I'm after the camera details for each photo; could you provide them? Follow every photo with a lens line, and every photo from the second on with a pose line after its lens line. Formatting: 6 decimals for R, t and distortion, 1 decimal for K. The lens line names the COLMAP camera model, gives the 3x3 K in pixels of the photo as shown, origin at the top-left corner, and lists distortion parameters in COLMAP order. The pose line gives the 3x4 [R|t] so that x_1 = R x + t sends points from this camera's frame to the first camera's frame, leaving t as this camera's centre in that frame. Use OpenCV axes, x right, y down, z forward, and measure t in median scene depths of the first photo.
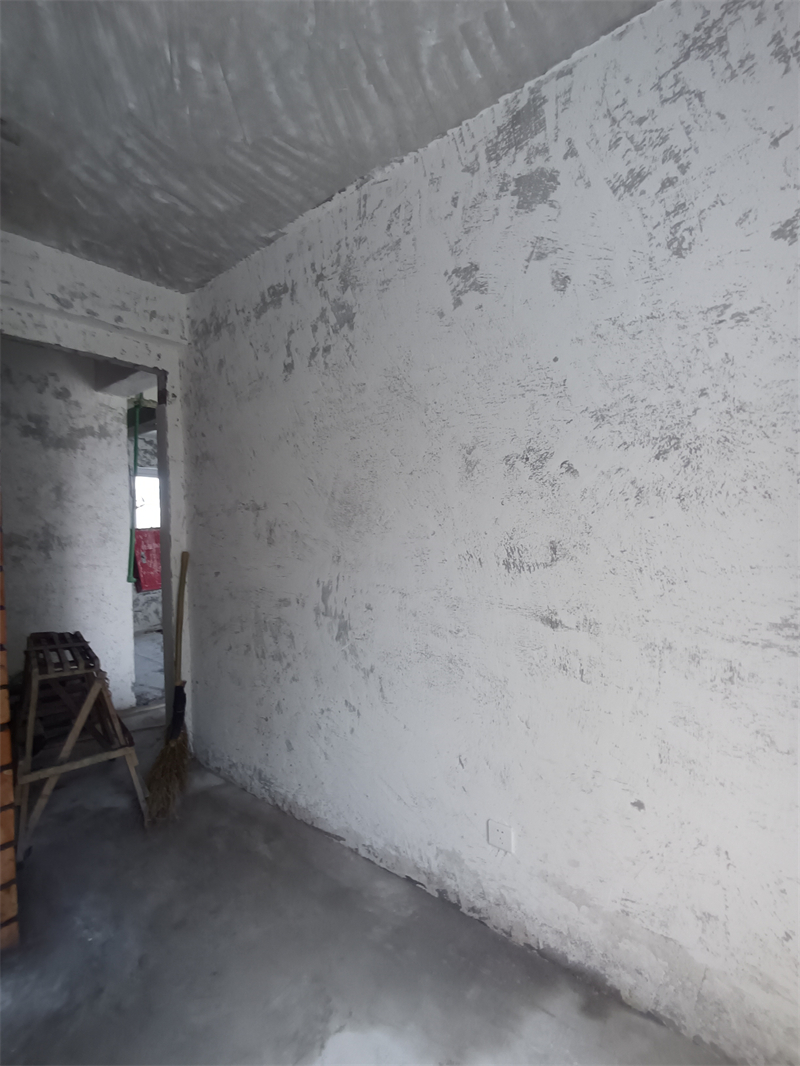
lens RADIAL K [[490.0, 0, 406.5], [0, 490.0, 540.0], [0, 0, 1]] dist [-0.004518, 0.001461]
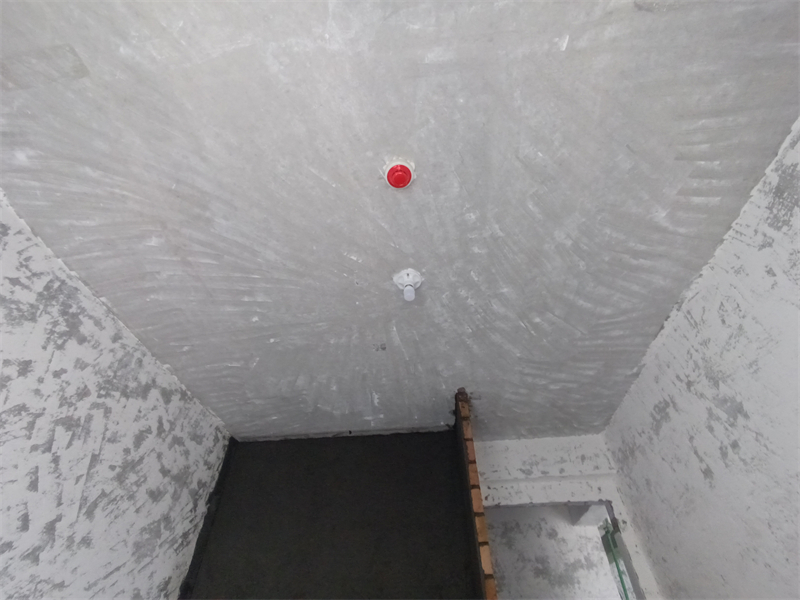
lens RADIAL K [[367.7, 0, 397.2], [0, 367.7, 302.4], [0, 0, 1]] dist [-0.004518, 0.001461]
pose [[0.530760, -0.581307, -0.616746, 0.093651], [-0.031127, 0.713843, -0.699613, -0.059543], [0.846950, 0.390524, 0.360785, 0.054449]]
